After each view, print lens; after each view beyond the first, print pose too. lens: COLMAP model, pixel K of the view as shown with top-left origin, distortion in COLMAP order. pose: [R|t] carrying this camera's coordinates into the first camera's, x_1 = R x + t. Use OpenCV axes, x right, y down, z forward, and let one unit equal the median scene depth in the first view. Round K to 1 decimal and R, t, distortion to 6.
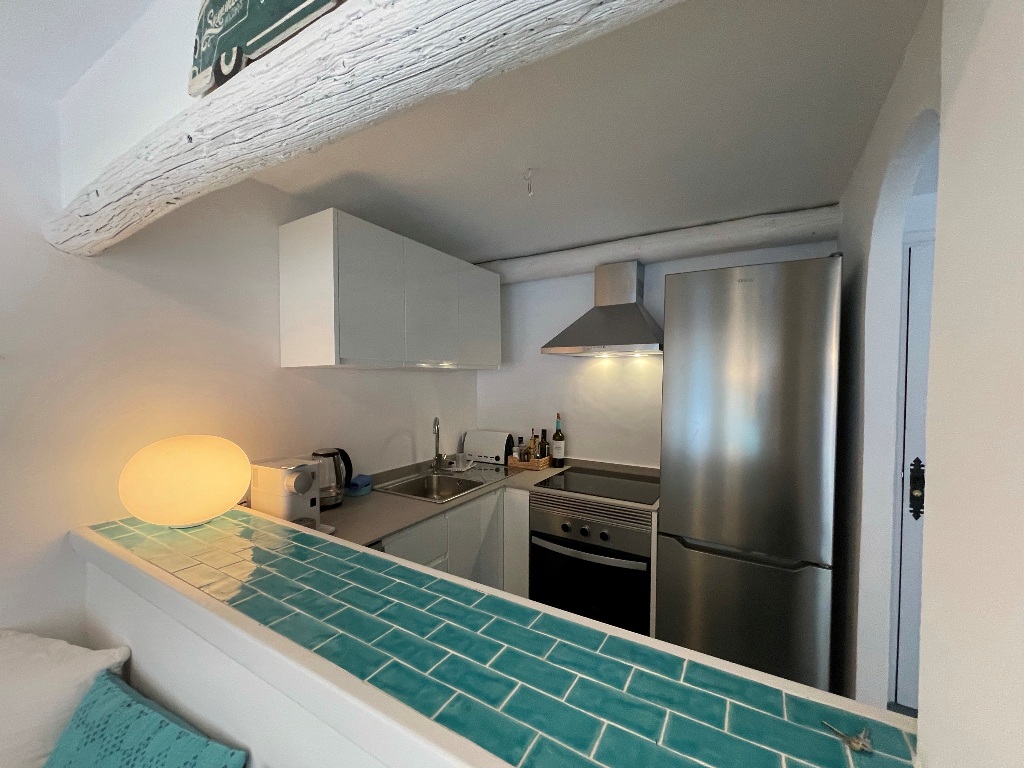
lens RADIAL K [[413.2, 0, 509.8], [0, 413.2, 381.2], [0, 0, 1]] dist [-0.001111, 0.000321]
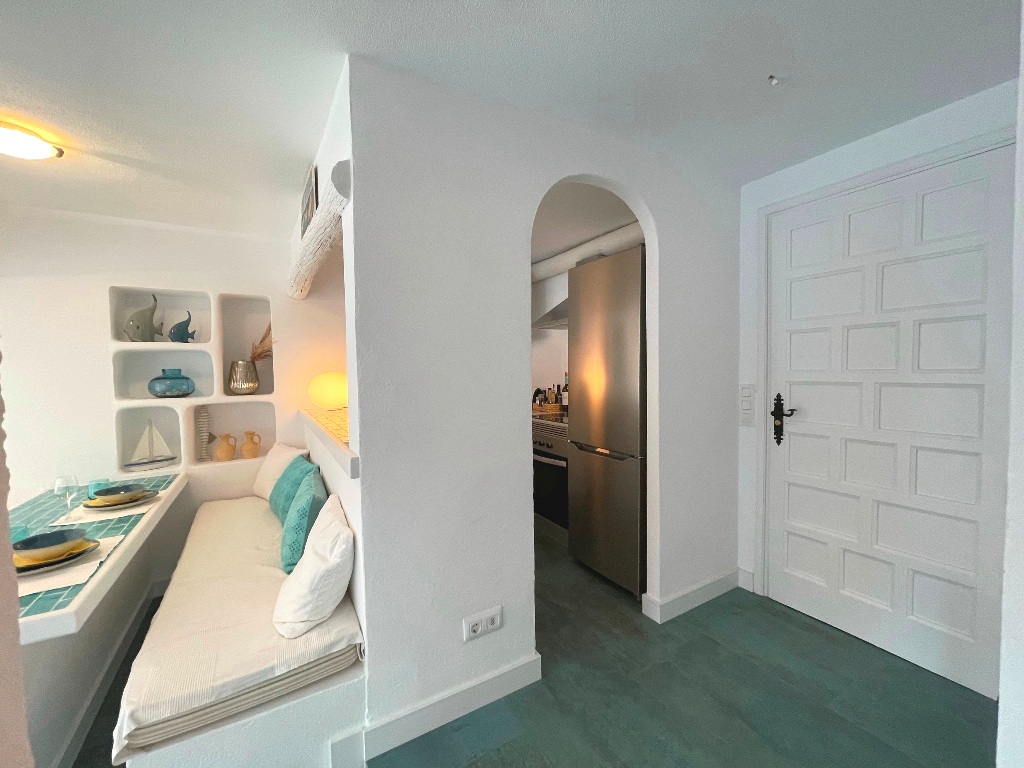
lens RADIAL K [[413.2, 0, 519.7], [0, 413.2, 384.7], [0, 0, 1]] dist [-0.001111, 0.000321]
pose [[0.887851, -0.009925, -0.460024, 0.865377], [0.028021, 0.999078, 0.032527, 0.098556], [0.459277, -0.041769, 0.887311, -0.415607]]
